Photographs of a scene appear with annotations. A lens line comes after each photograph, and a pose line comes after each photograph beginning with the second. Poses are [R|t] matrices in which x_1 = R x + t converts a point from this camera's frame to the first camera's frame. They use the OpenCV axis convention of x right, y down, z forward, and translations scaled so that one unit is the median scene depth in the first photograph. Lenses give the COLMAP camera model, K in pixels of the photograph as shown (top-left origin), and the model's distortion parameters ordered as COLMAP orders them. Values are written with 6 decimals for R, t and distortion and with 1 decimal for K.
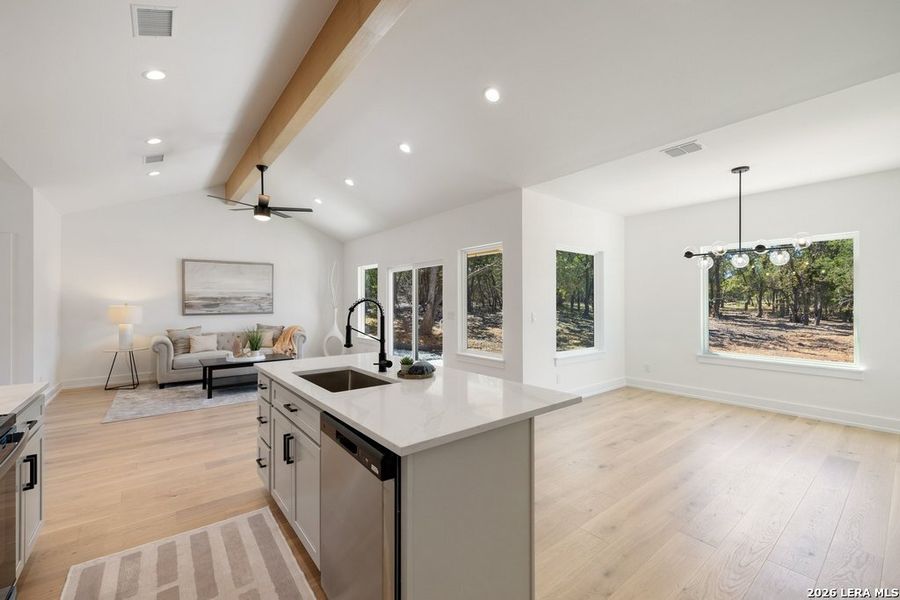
lens RADIAL K [[378.9, 0, 453.4], [0, 378.9, 300.5], [0, 0, 1]] dist [0.004471, 0.000461]
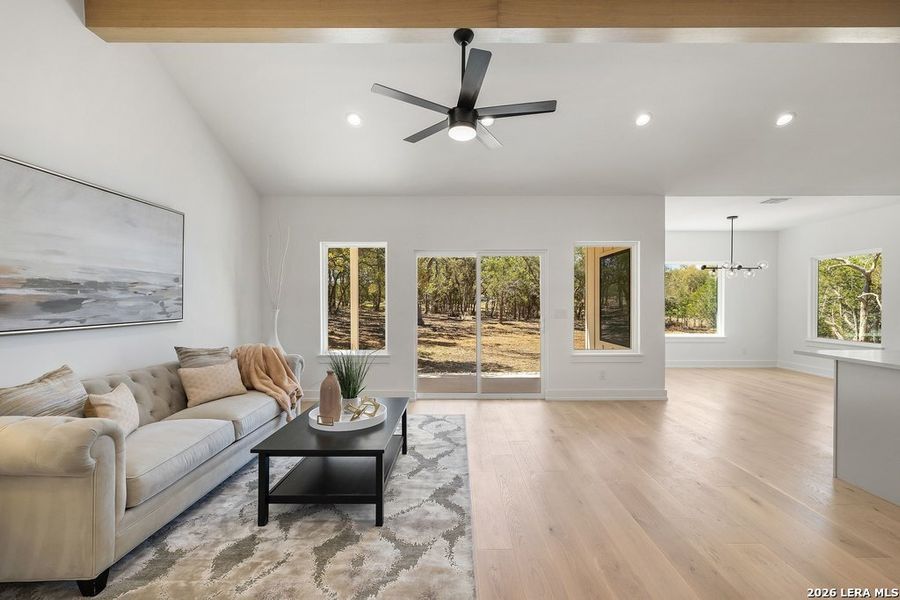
lens RADIAL K [[378.9, 0, 453.0], [0, 378.9, 304.3], [0, 0, 1]] dist [0.004471, 0.000461]
pose [[0.631657, -0.003731, 0.775239, -0.818316], [-0.003416, 0.999965, 0.007596, 0.010958], [-0.775240, -0.007446, 0.631622, 0.609310]]
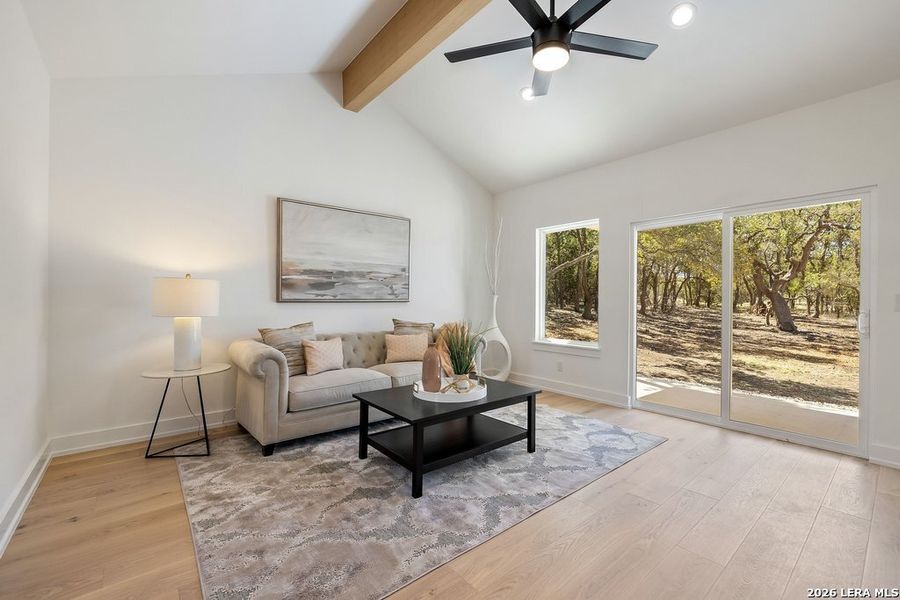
lens RADIAL K [[378.9, 0, 451.6], [0, 378.9, 299.1], [0, 0, 1]] dist [0.004471, 0.000461]
pose [[0.999789, 0.009919, 0.018005, -0.550358], [-0.009968, 0.999947, 0.002605, 0.036042], [-0.017979, -0.002784, 0.999834, 0.528026]]
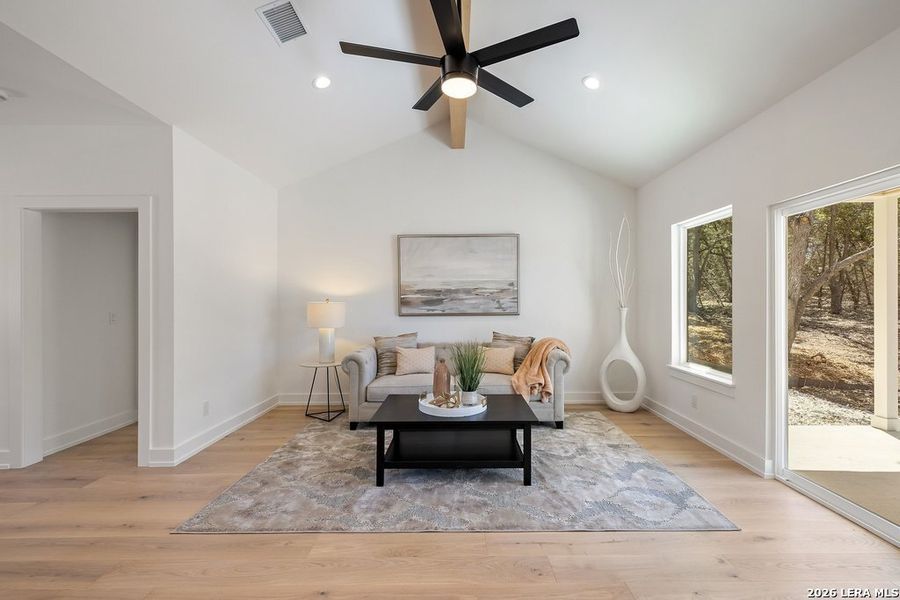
lens RADIAL K [[378.9, 0, 461.6], [0, 378.9, 301.0], [0, 0, 1]] dist [0.004471, 0.000461]
pose [[0.785706, -0.000253, -0.618600, -0.221084], [0.005211, 0.999967, 0.006210, 0.009042], [0.618578, -0.008103, 0.785681, 0.606577]]
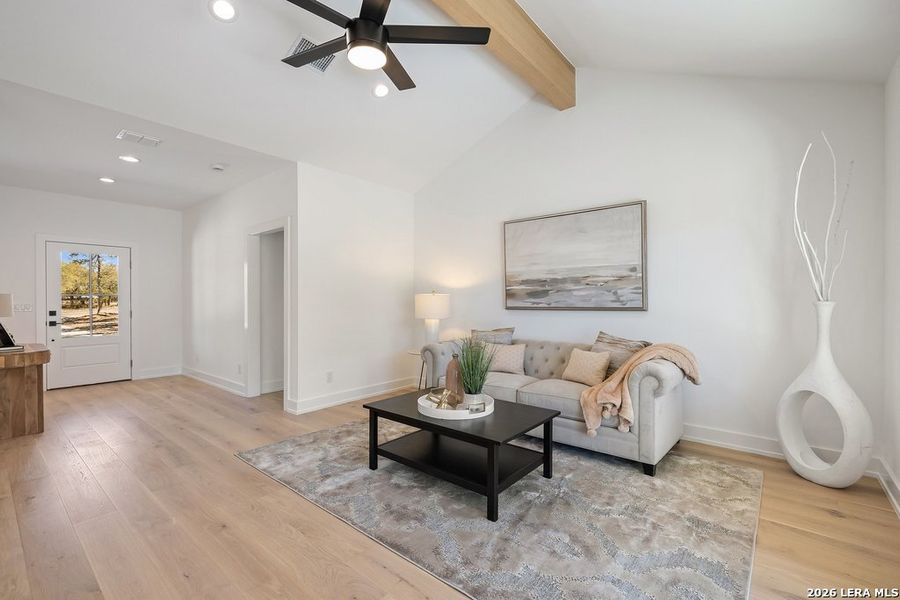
lens RADIAL K [[395.8, 0, 451.5], [0, 395.8, 299.5], [0, 0, 1]] dist [-0.004476, -0.000383]
pose [[0.205309, 0.004052, -0.978689, -0.084100], [0.007200, 0.999958, 0.005650, 0.021173], [0.978671, -0.008207, 0.205271, 0.894567]]
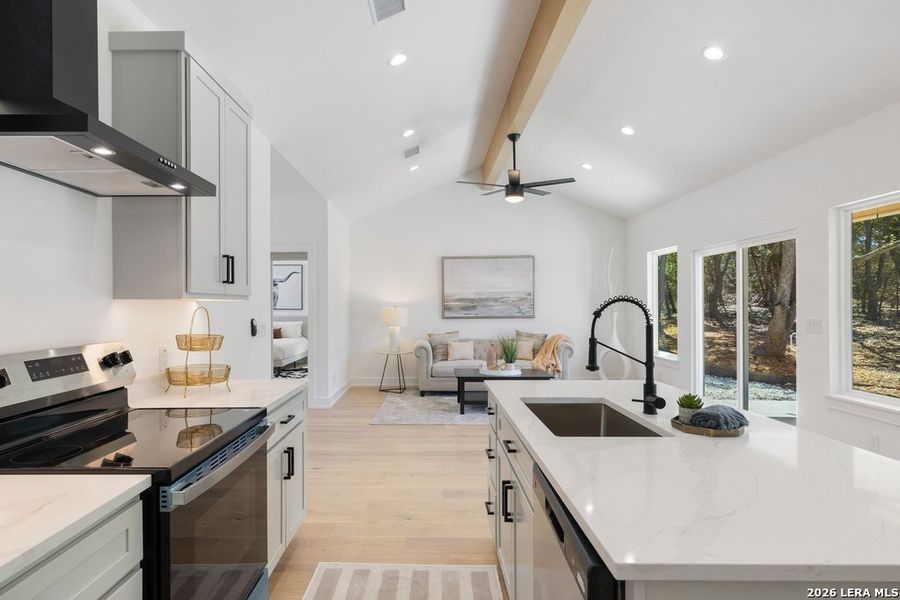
lens RADIAL K [[500.2, 0, 419.5], [0, 500.2, 305.8], [0, 0, 1]] dist [-0.004815, 0.005987]
pose [[0.765220, -0.000499, -0.643768, 0.022581], [0.005906, 0.999963, 0.006245, 0.000678], [0.643741, -0.008581, 0.765195, 0.051314]]
